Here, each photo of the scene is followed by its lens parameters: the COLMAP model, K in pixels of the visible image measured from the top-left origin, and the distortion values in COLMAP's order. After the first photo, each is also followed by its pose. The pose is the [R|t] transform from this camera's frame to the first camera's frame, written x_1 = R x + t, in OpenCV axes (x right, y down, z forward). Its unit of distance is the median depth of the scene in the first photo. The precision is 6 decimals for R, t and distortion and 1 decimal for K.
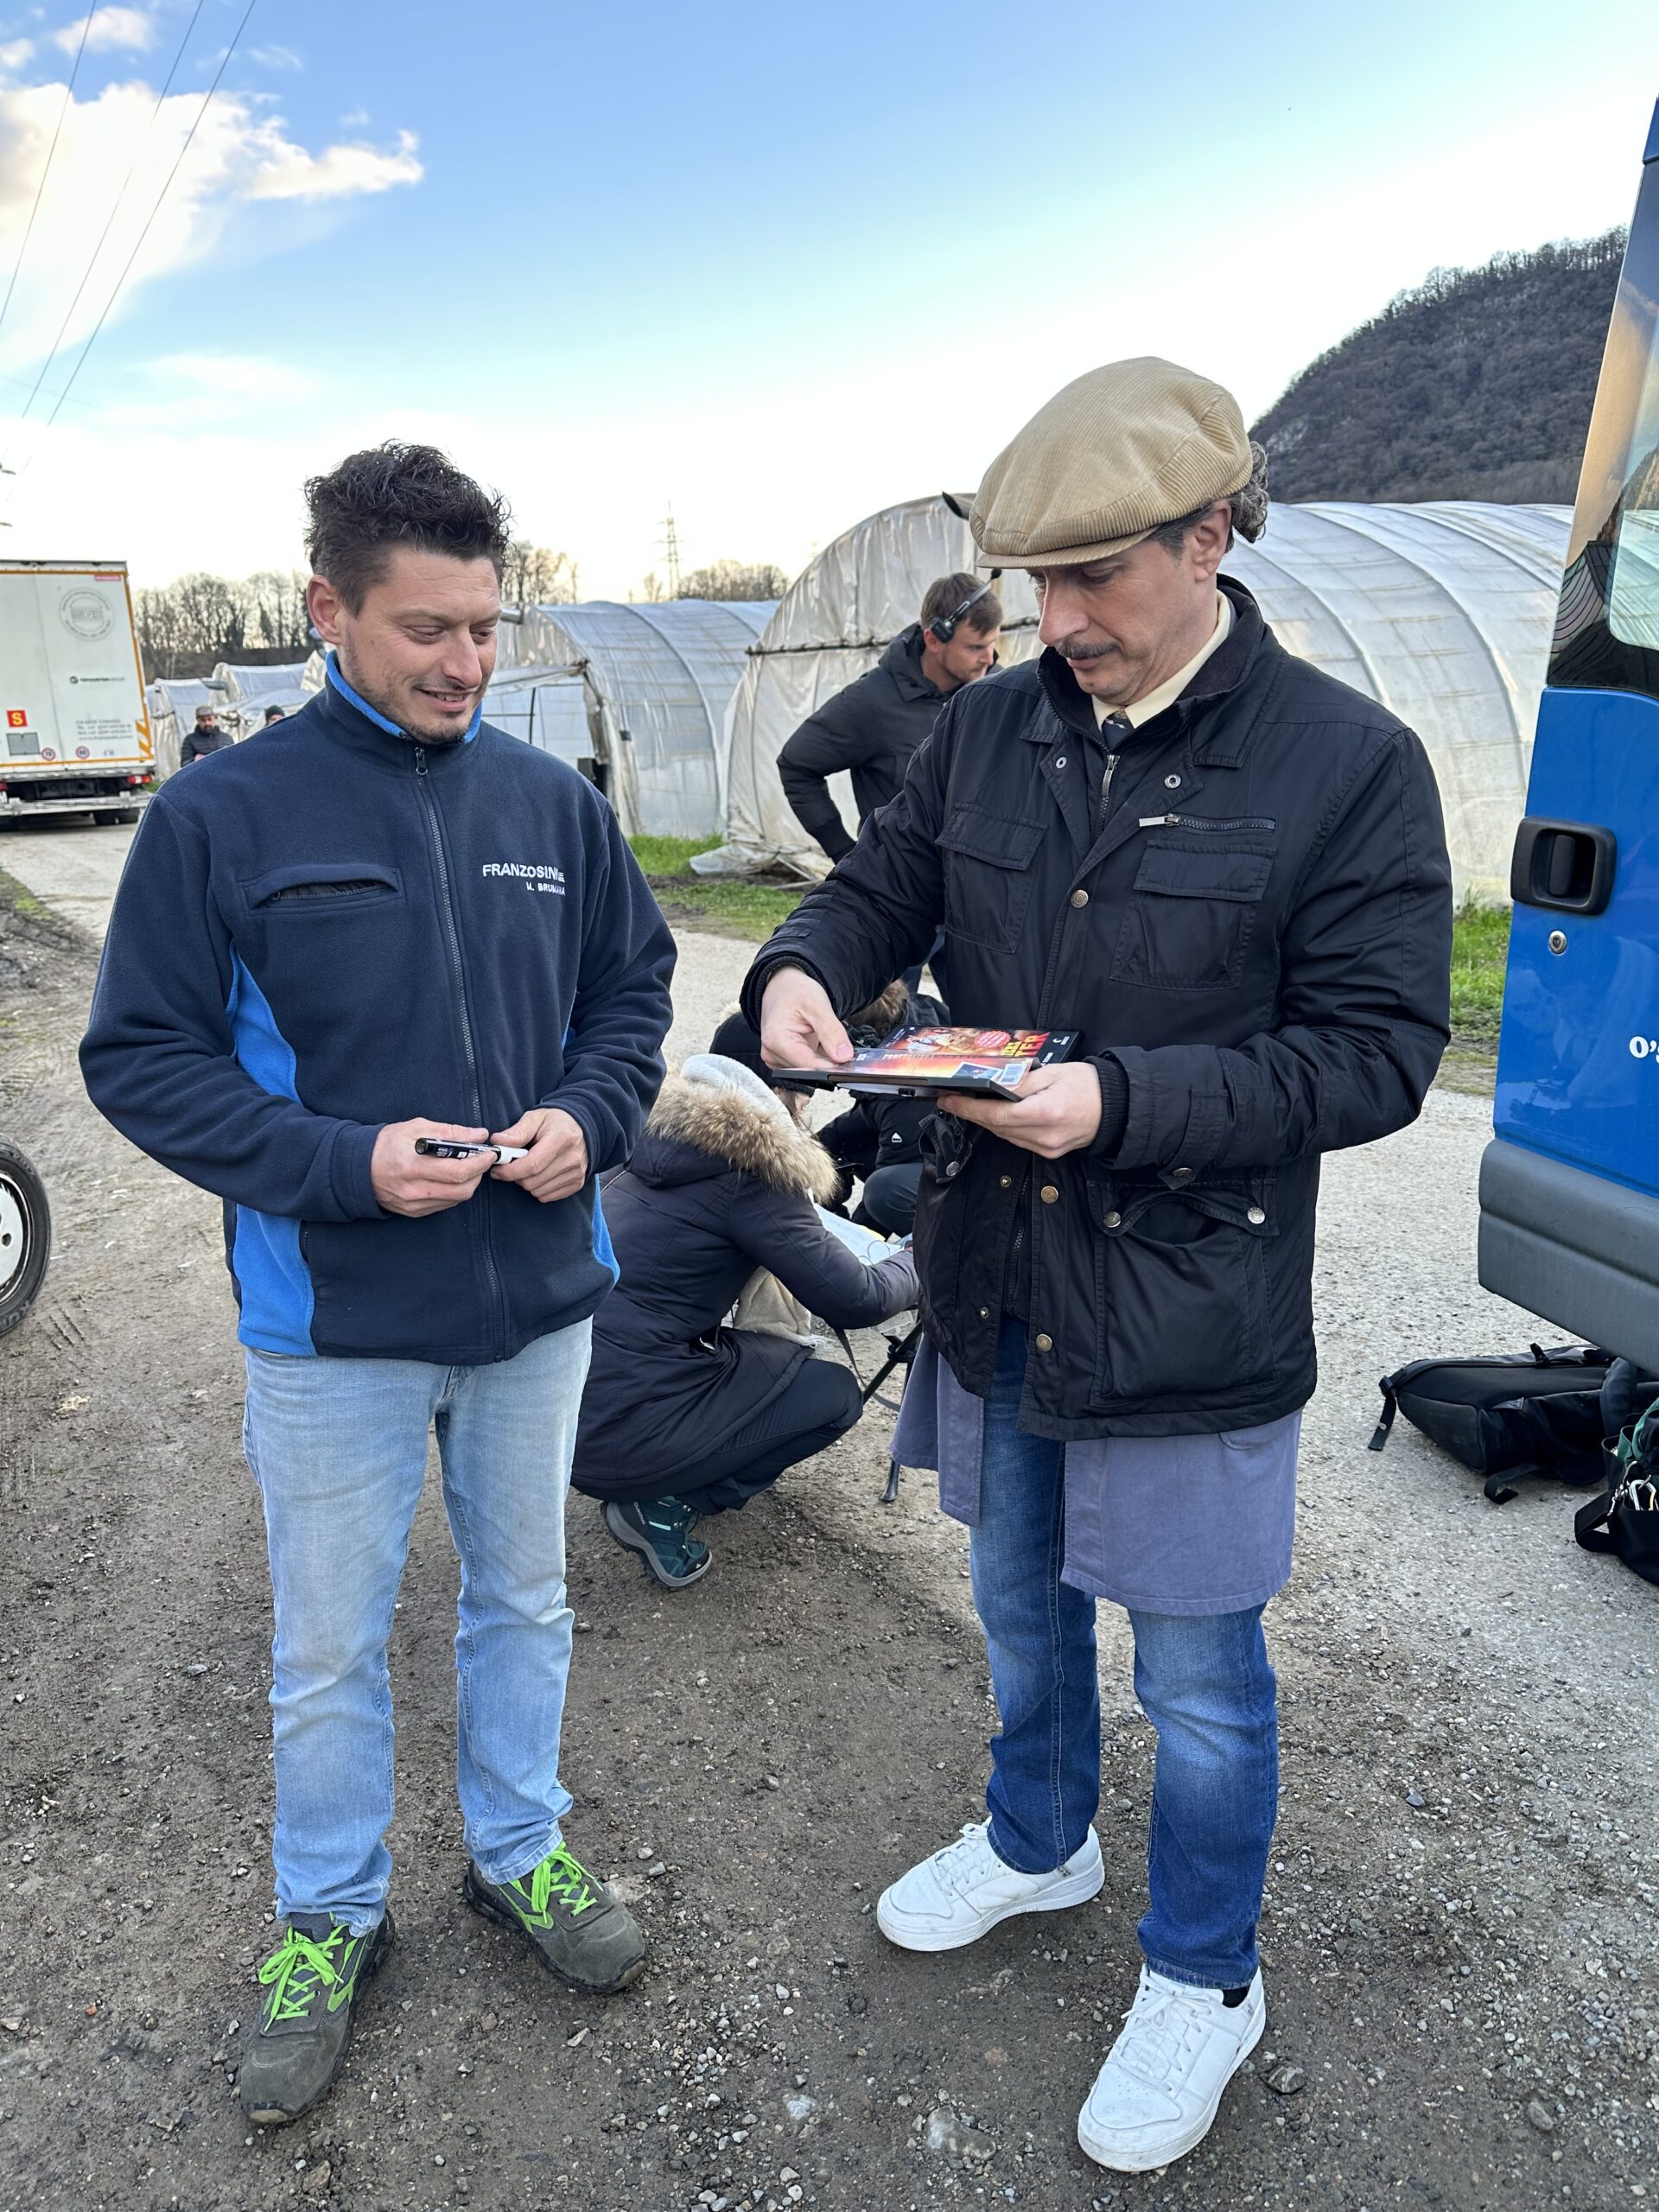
lens RADIAL K [[1539.4, 0, 829.5], [0, 1539.4, 1106.0], [0, 0, 1]] dist [0.038434, -0.056557]
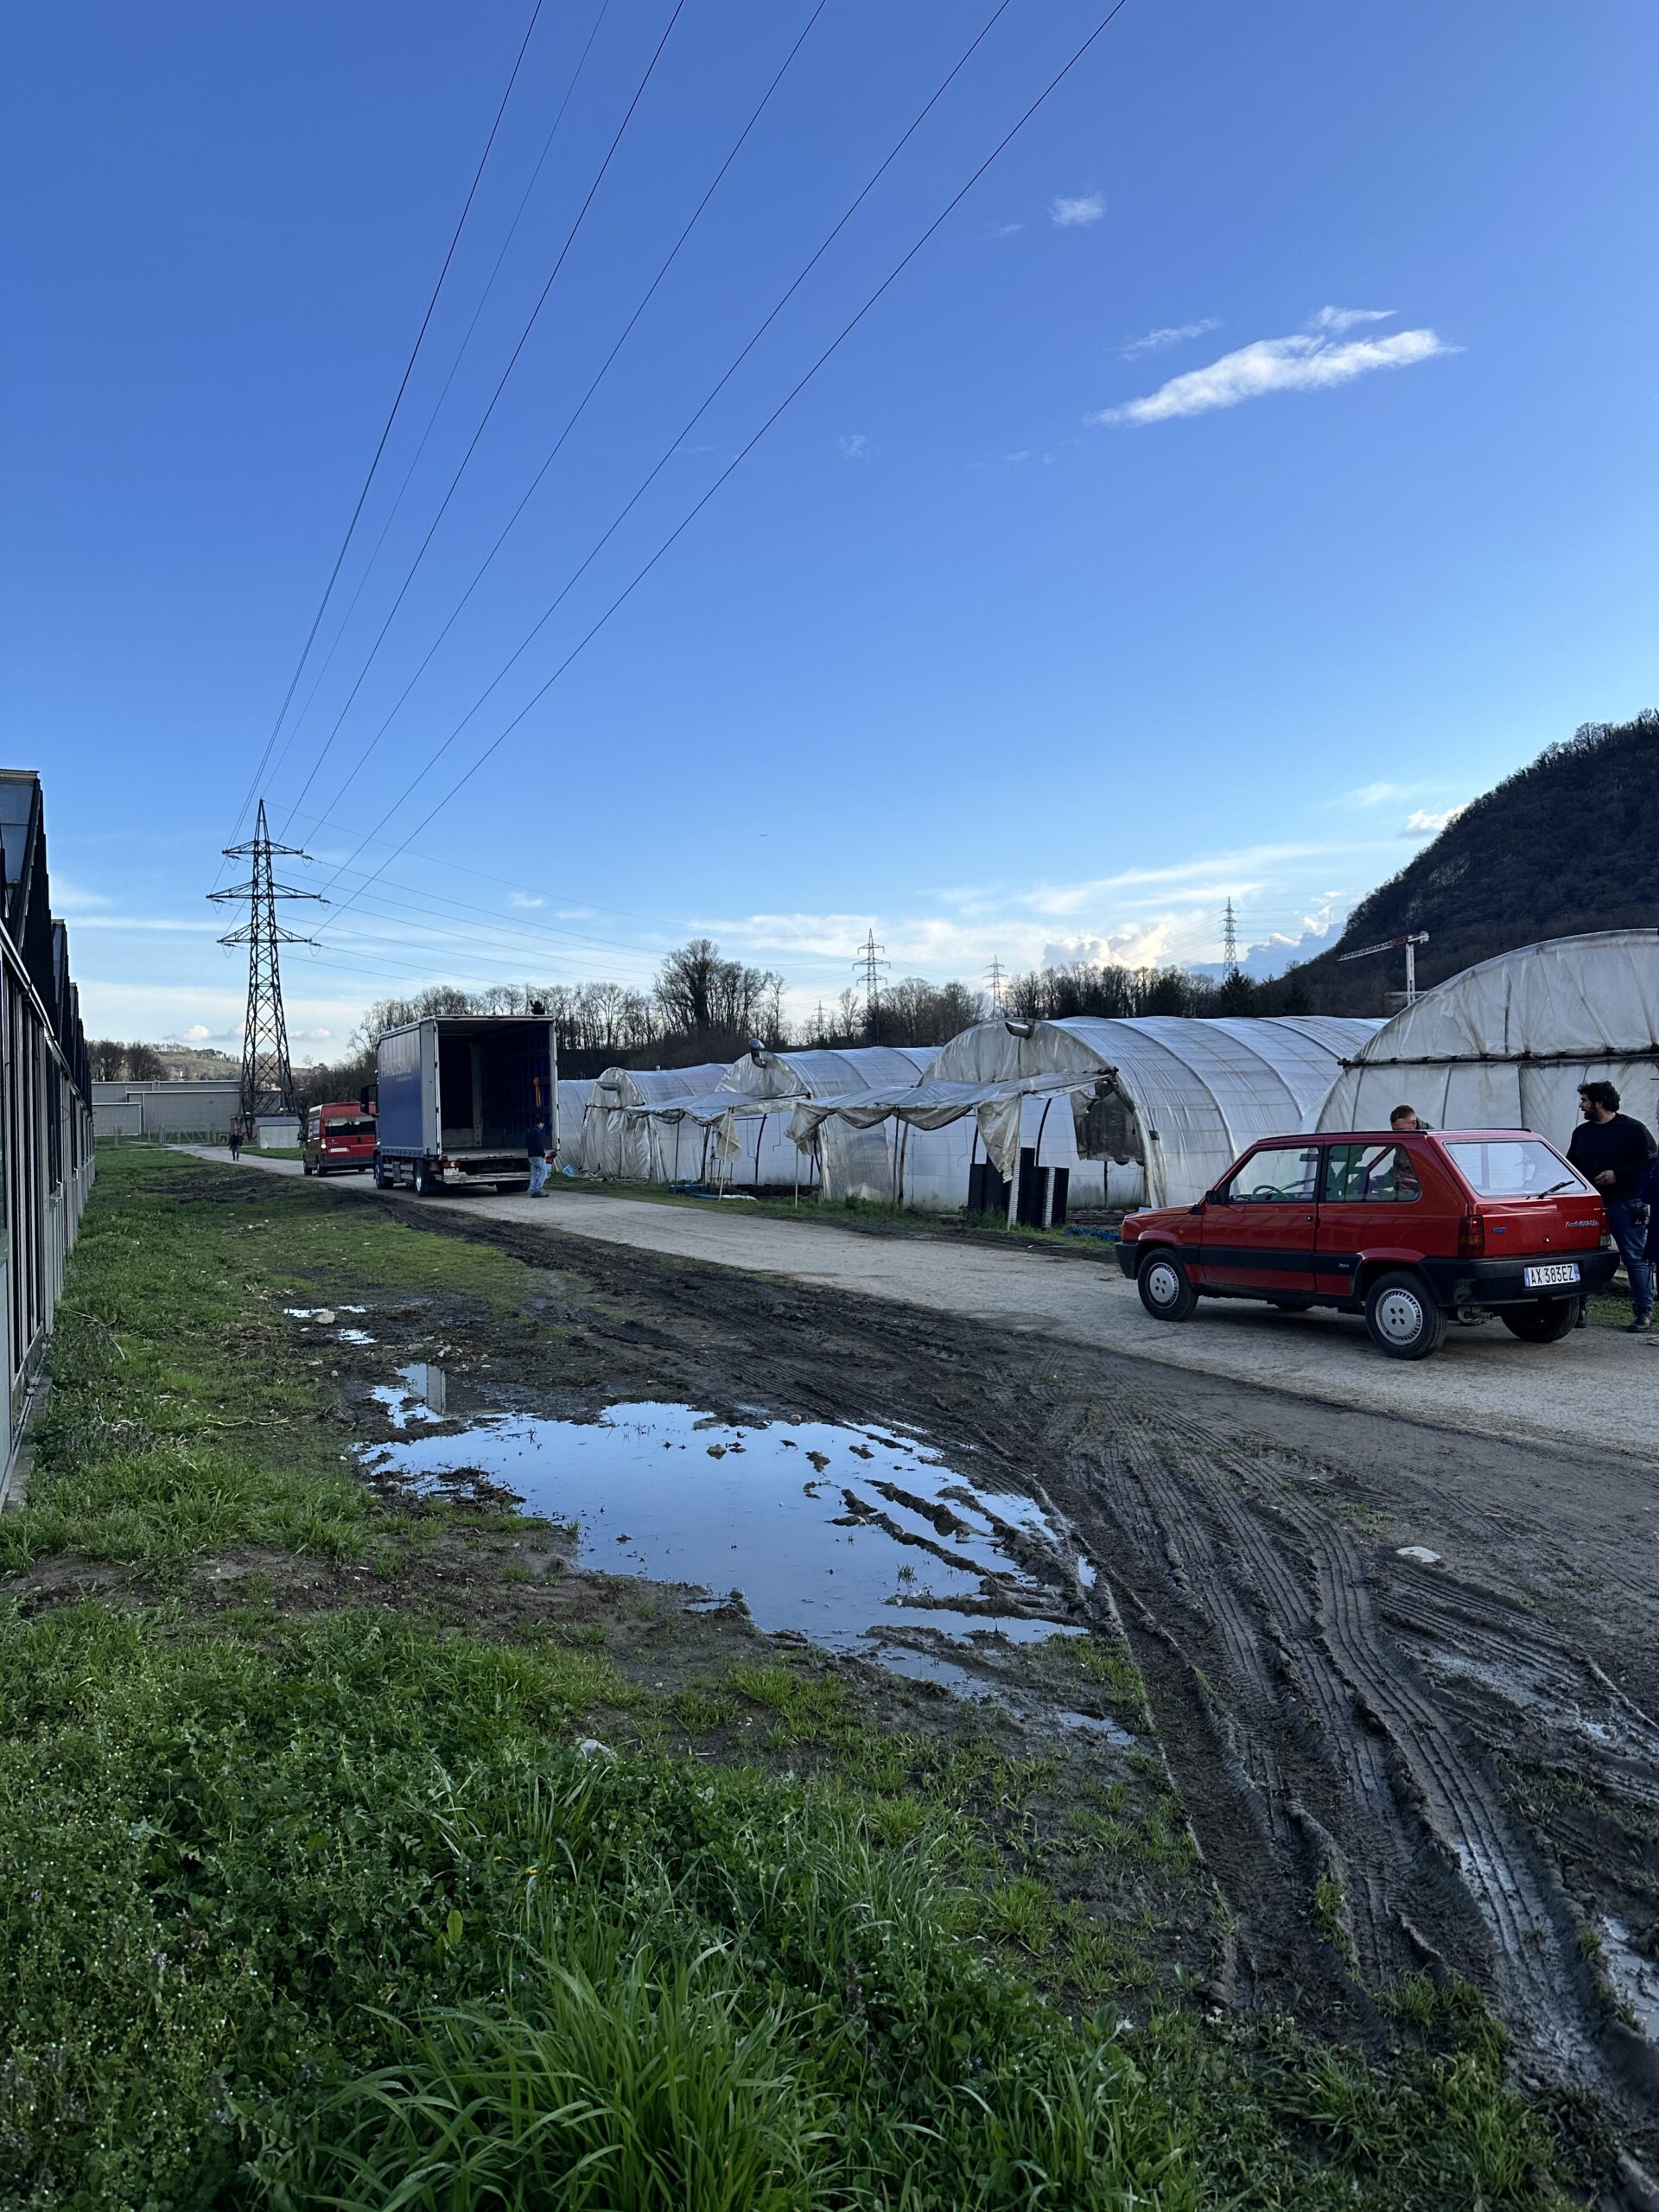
lens RADIAL K [[1523.9, 0, 847.0], [0, 1523.9, 1073.2], [0, 0, 1]] dist [0.188424, -0.366929]
pose [[0.995303, 0.015023, -0.095639, -0.339289], [-0.040712, 0.961238, -0.272698, 0.021561], [0.087835, 0.275311, 0.957334, -0.064679]]
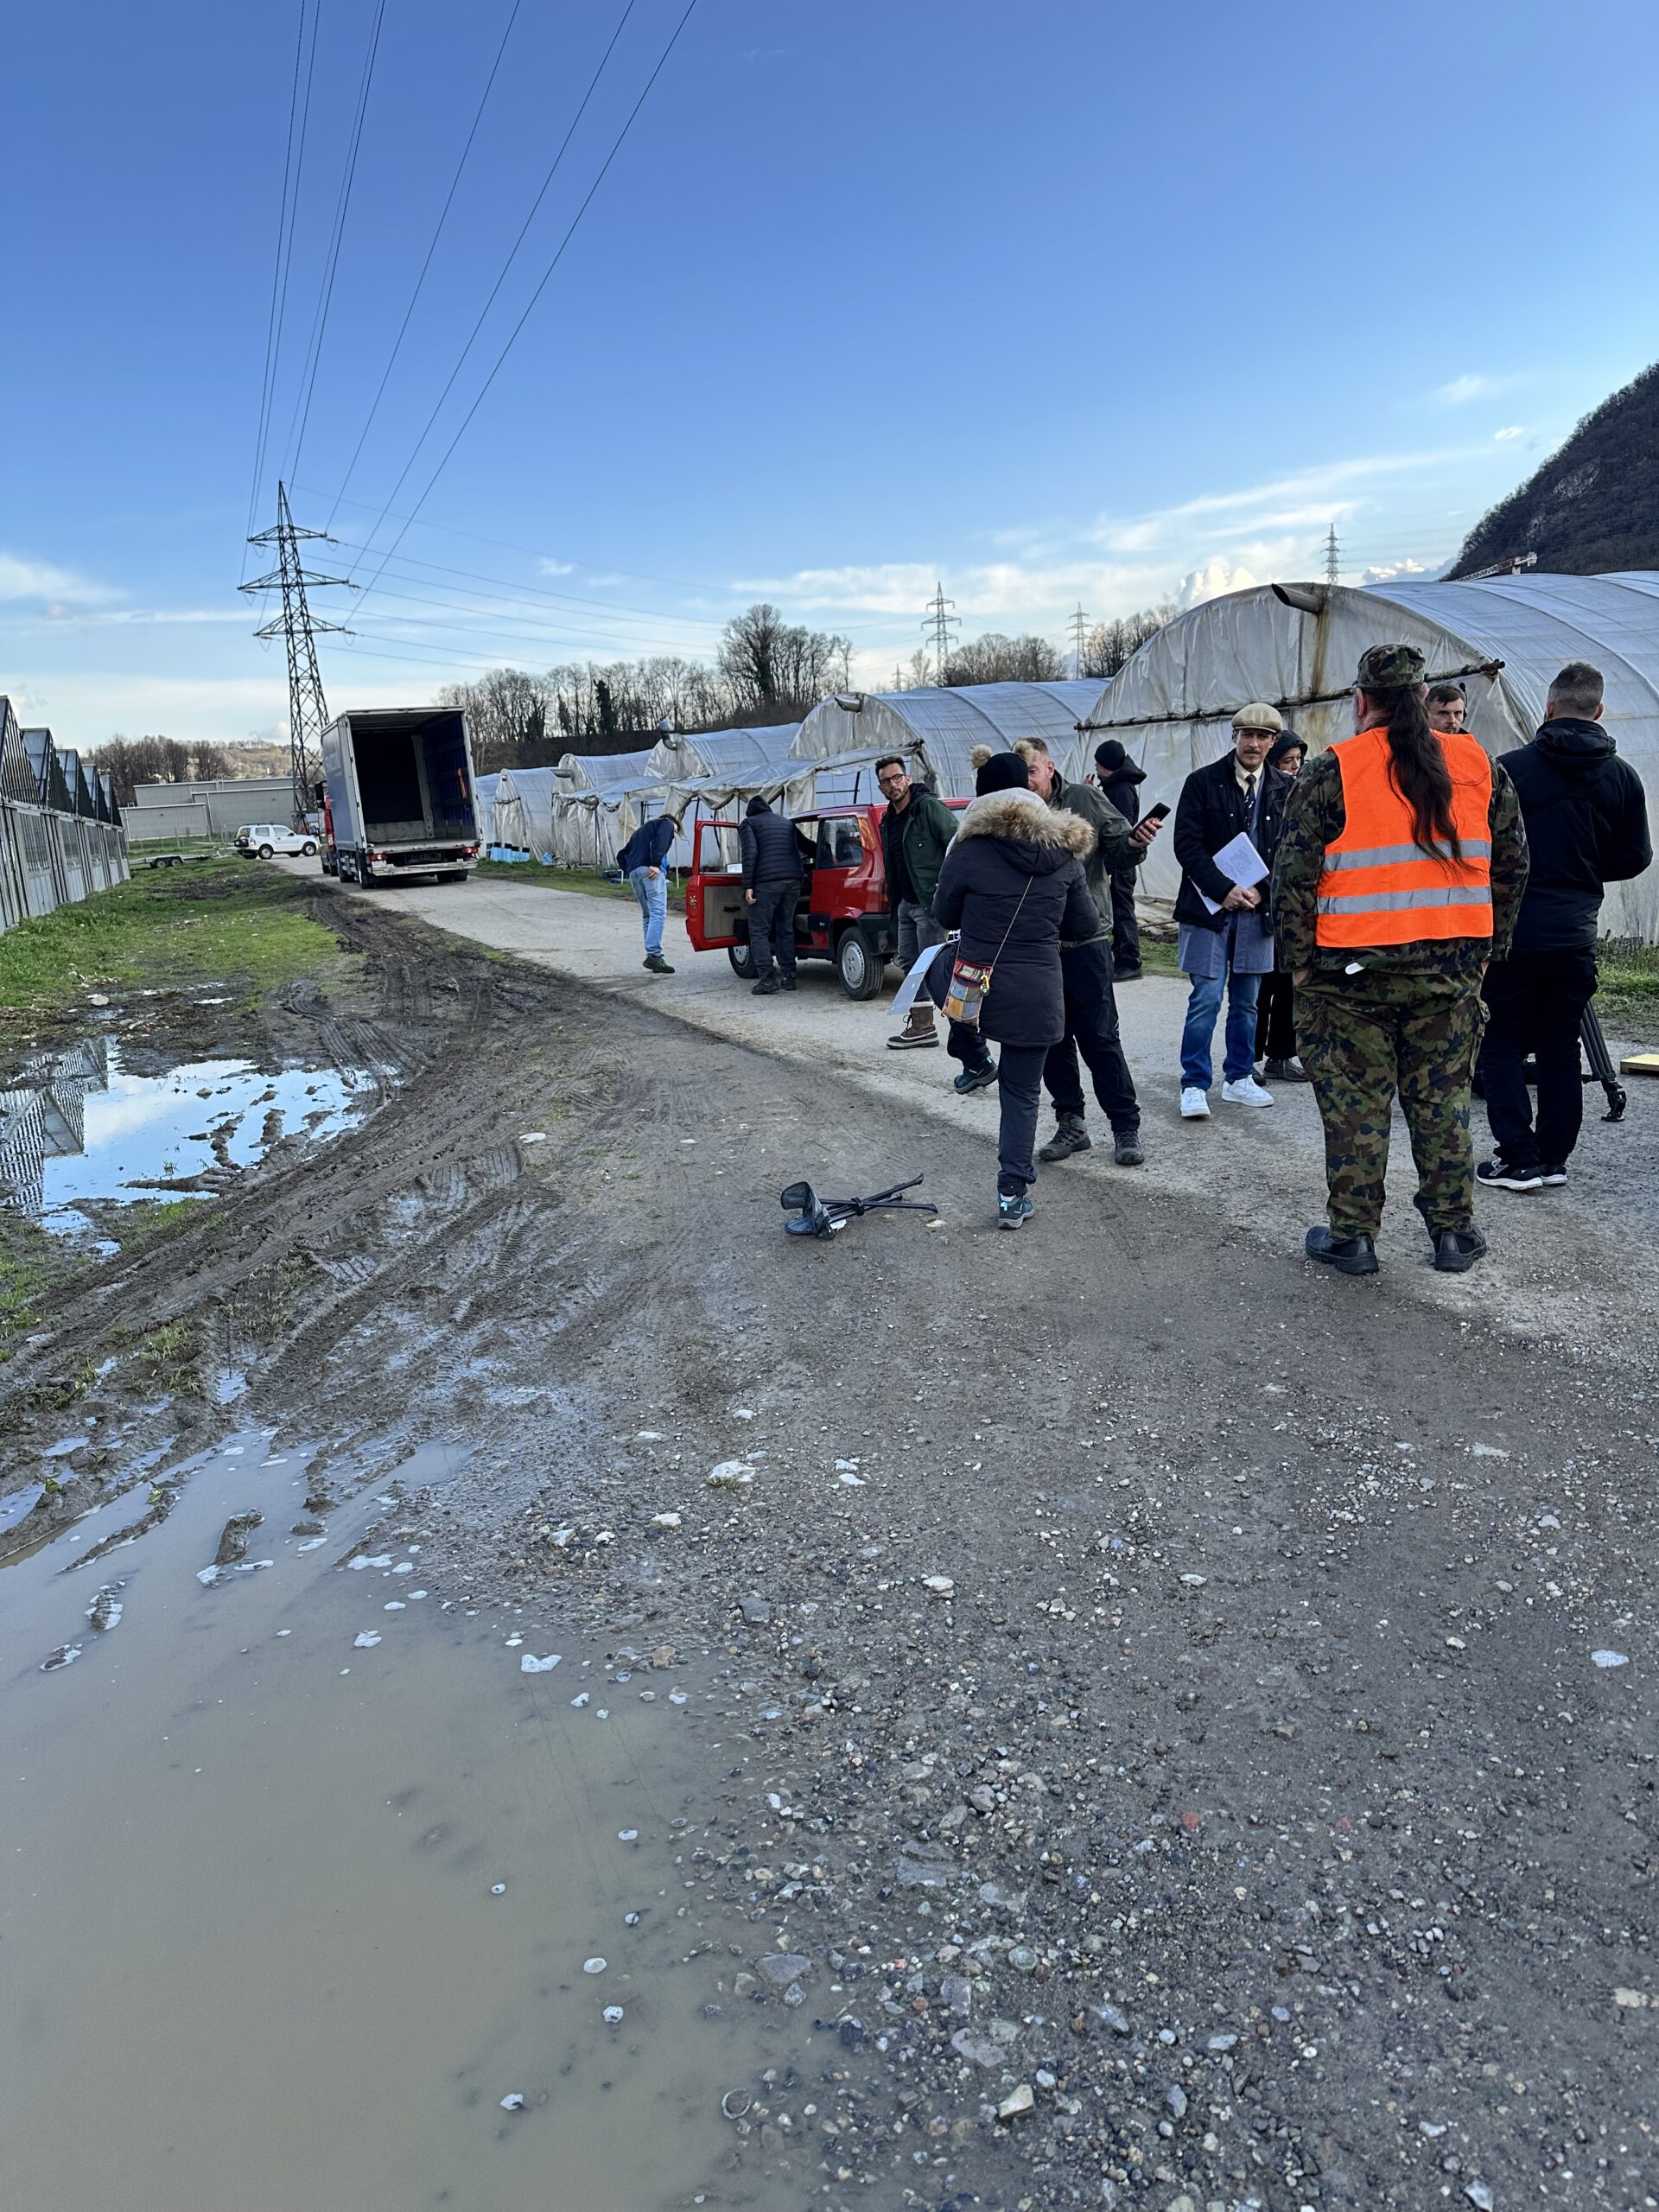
lens RADIAL K [[1523.9, 0, 847.0], [0, 1523.9, 1073.2], [0, 0, 1]] dist [0.188424, -0.366929]
pose [[0.987699, 0.000190, -0.156370, -0.049665], [-0.010179, 0.997956, -0.063083, 0.033855], [0.156038, 0.063899, 0.985682, -0.137008]]
